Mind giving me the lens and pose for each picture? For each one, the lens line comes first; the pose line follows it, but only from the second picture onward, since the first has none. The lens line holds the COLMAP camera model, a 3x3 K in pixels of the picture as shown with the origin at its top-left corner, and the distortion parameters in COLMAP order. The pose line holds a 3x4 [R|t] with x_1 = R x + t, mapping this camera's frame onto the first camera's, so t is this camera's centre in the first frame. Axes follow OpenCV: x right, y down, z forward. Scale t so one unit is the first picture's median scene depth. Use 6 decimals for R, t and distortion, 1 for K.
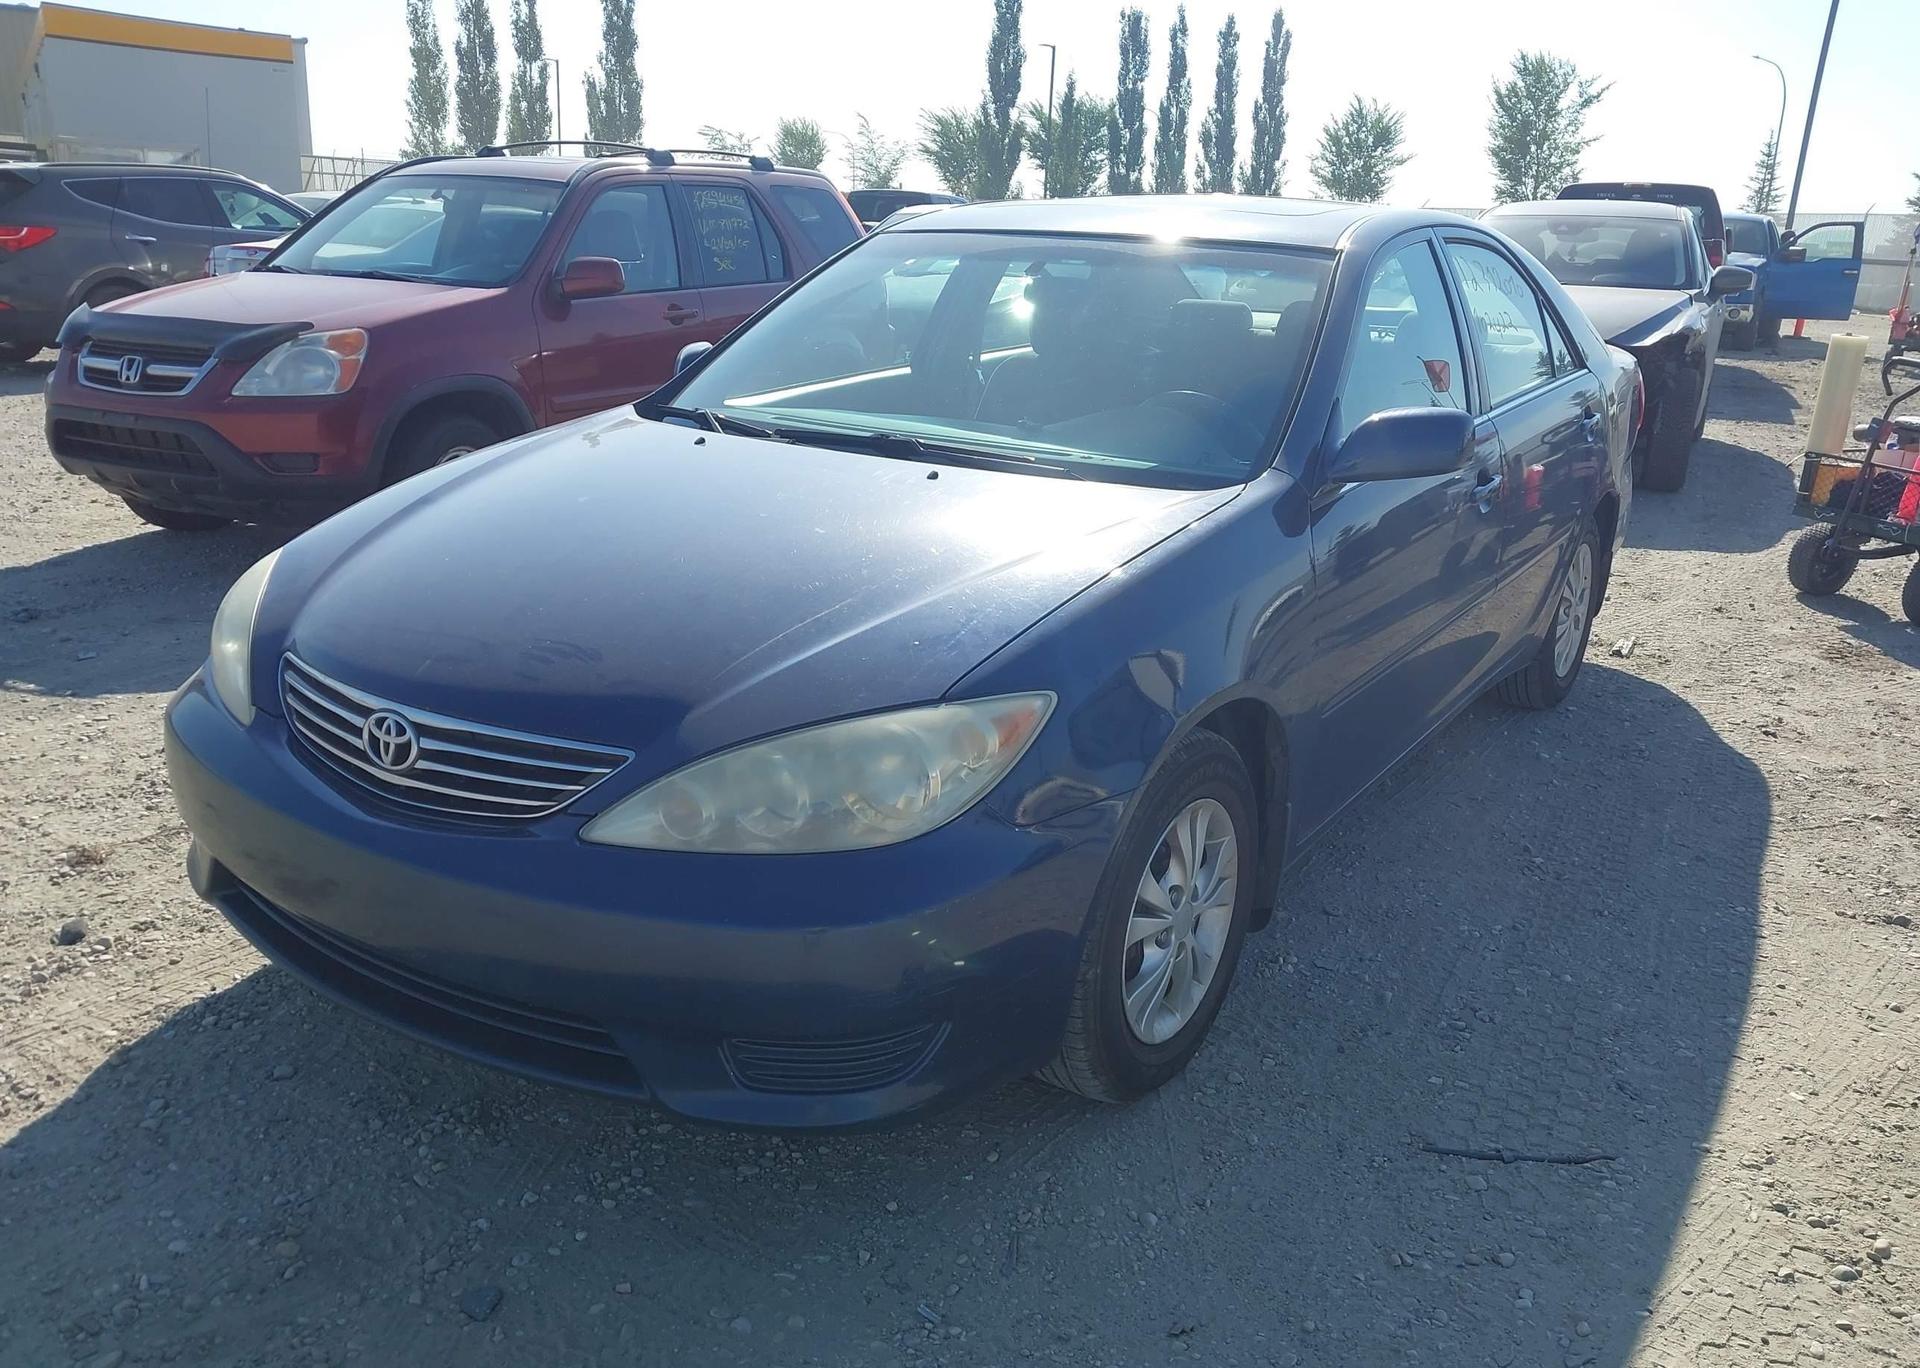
lens RADIAL K [[1524.4, 0, 958.1], [0, 1524.4, 683.0], [0, 0, 1]] dist [0.001910, -0.000358]
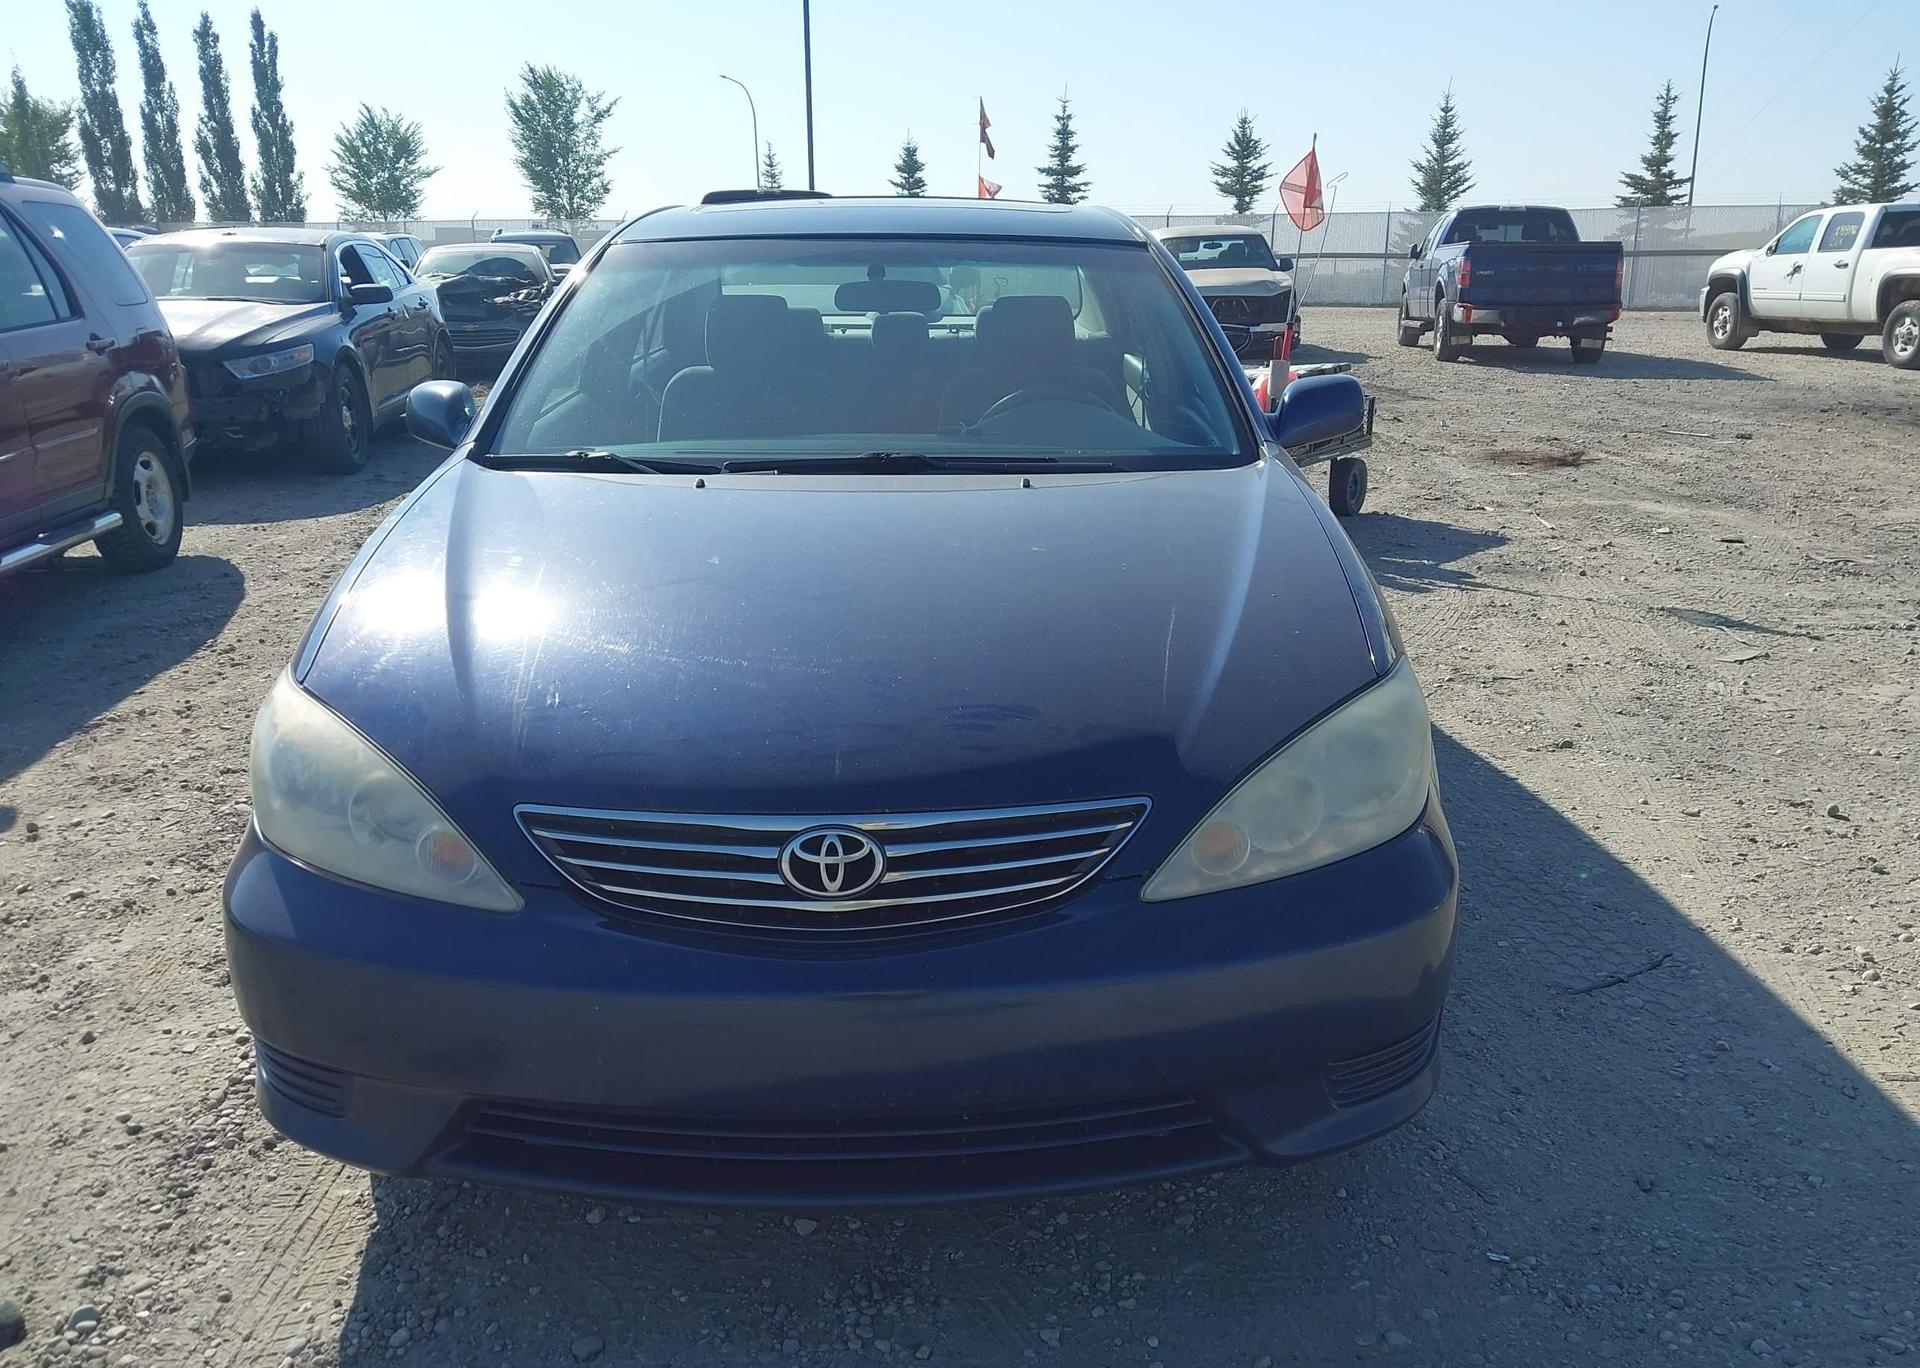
lens RADIAL K [[1524.4, 0, 975.7], [0, 1524.4, 695.4], [0, 0, 1]] dist [0.001910, -0.000358]
pose [[0.806627, -0.194172, 0.558256, -0.286067], [0.194174, 0.979131, 0.059998, -0.032181], [-0.558255, 0.060003, 0.827497, 0.102672]]
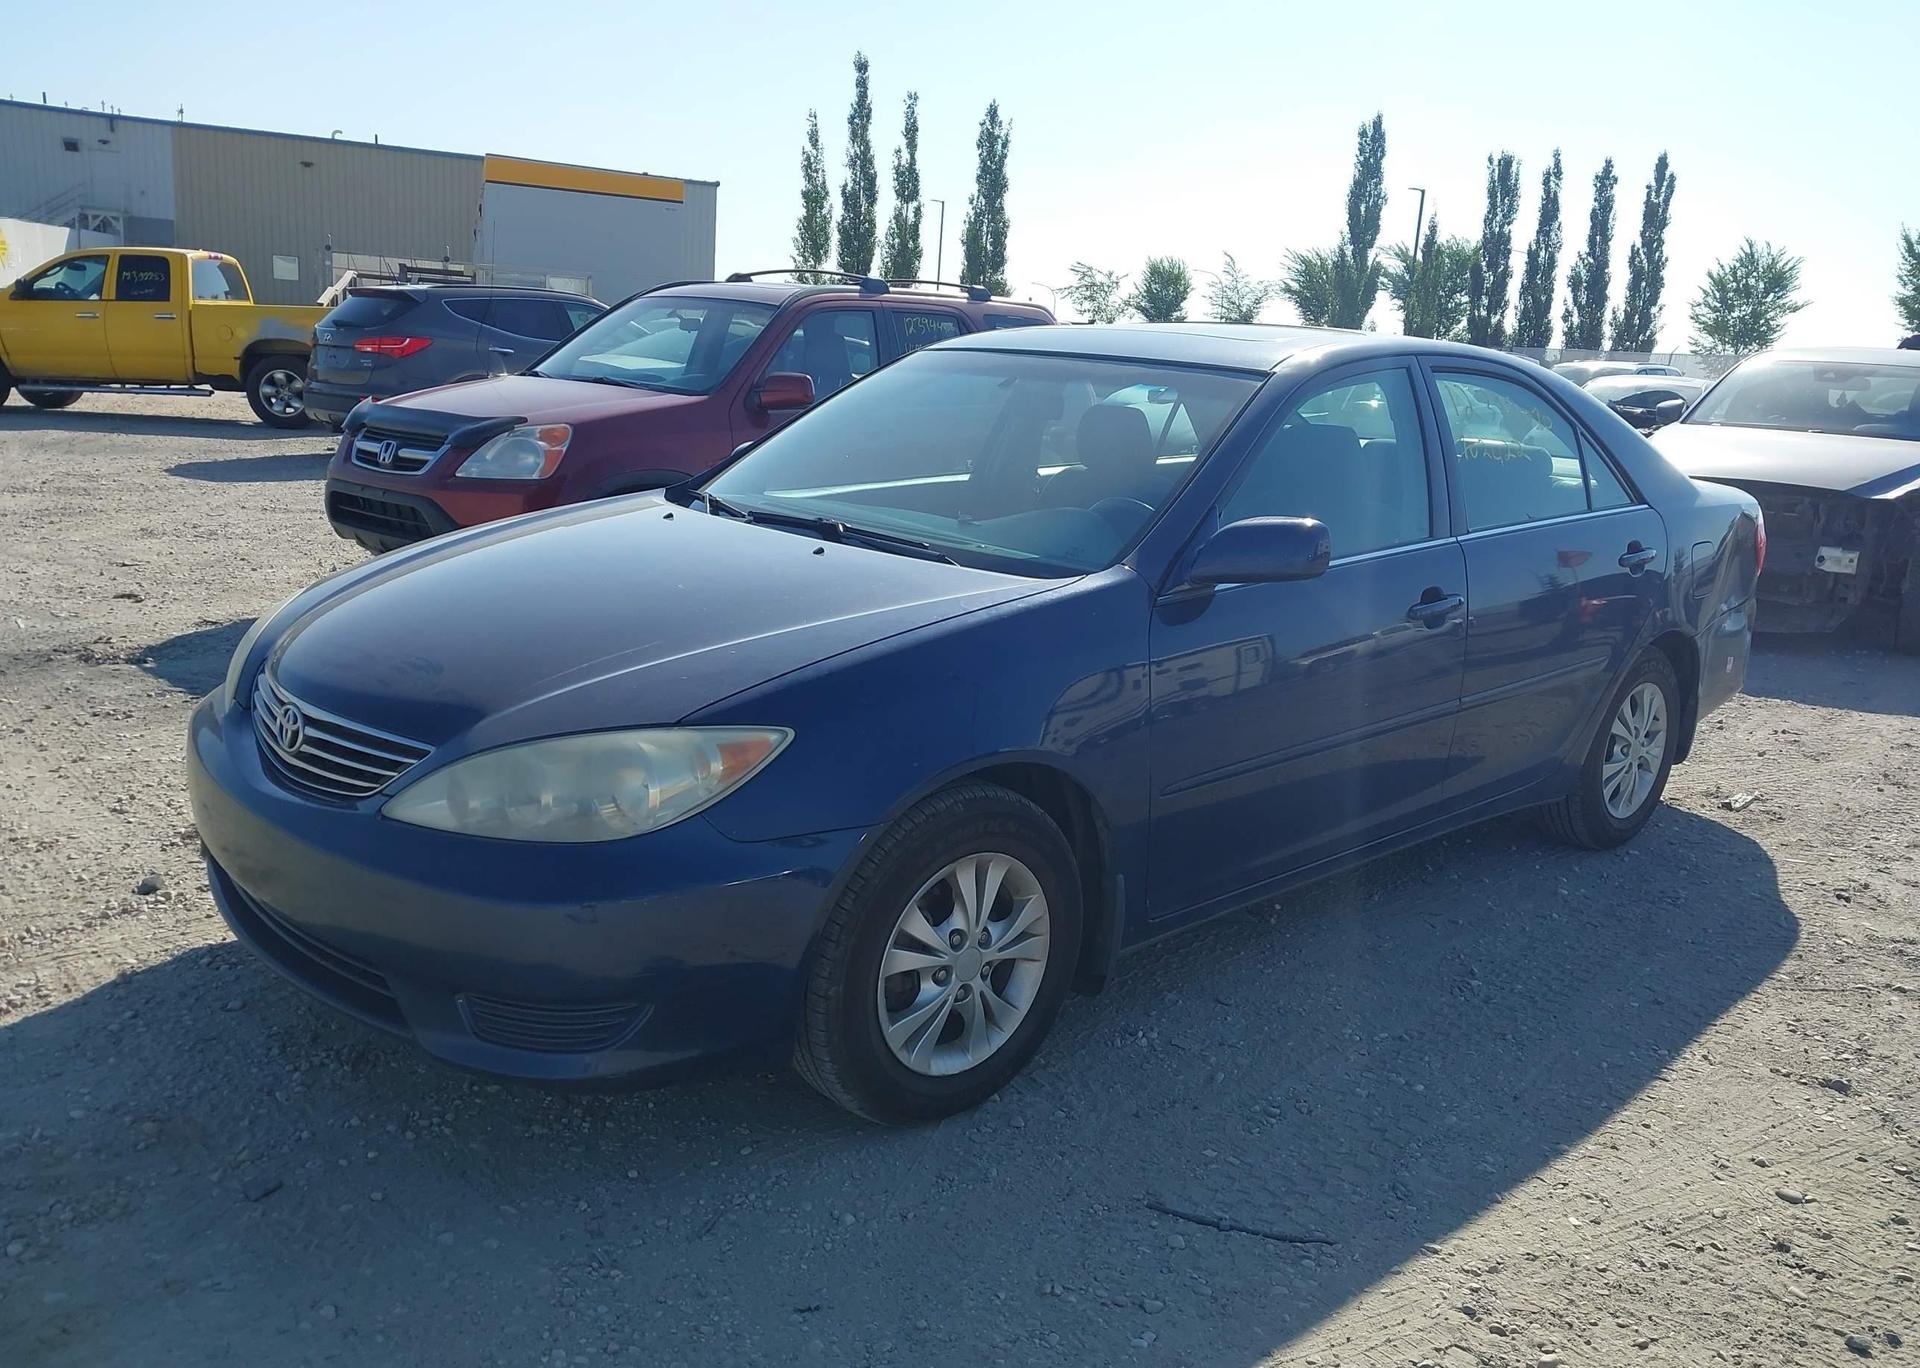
lens RADIAL K [[1524.4, 0, 963.9], [0, 1524.4, 675.5], [0, 0, 1]] dist [0.001910, -0.000358]
pose [[0.971646, 0.072976, -0.224895, 0.164661], [-0.092267, 0.992792, -0.076487, 0.015184], [0.217693, 0.095069, 0.971376, -0.032855]]
